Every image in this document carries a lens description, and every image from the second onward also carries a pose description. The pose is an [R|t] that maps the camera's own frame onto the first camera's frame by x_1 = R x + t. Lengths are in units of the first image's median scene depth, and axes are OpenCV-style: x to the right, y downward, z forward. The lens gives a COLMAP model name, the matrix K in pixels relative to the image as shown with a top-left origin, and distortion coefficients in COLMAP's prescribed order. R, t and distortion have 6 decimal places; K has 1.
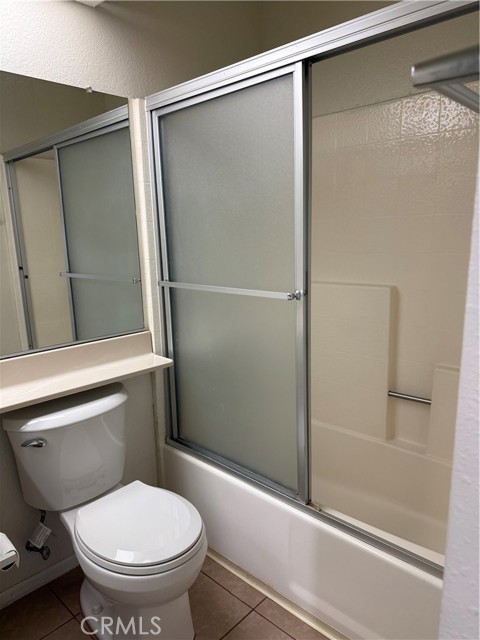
lens RADIAL K [[449.0, 0, 241.3], [0, 449.0, 313.4], [0, 0, 1]] dist [0.010916, -0.018386]
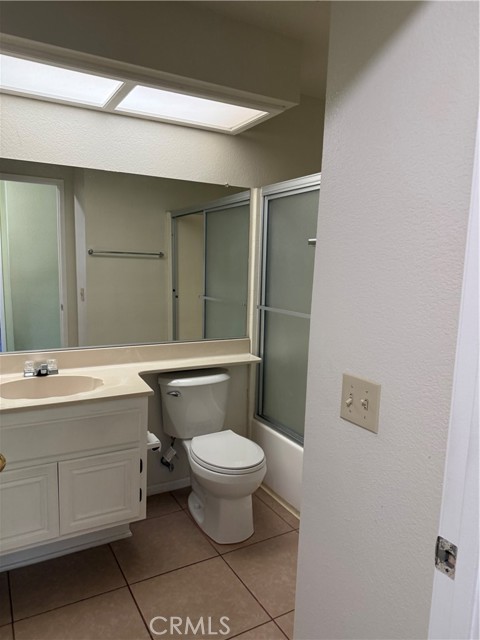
lens RADIAL K [[449.0, 0, 239.9], [0, 449.0, 322.8], [0, 0, 1]] dist [0.010916, -0.018386]
pose [[0.954913, 0.088899, -0.283264, 0.191059], [-0.102720, 0.994119, -0.034290, 0.043917], [0.278550, 0.061841, 0.958429, -0.464448]]
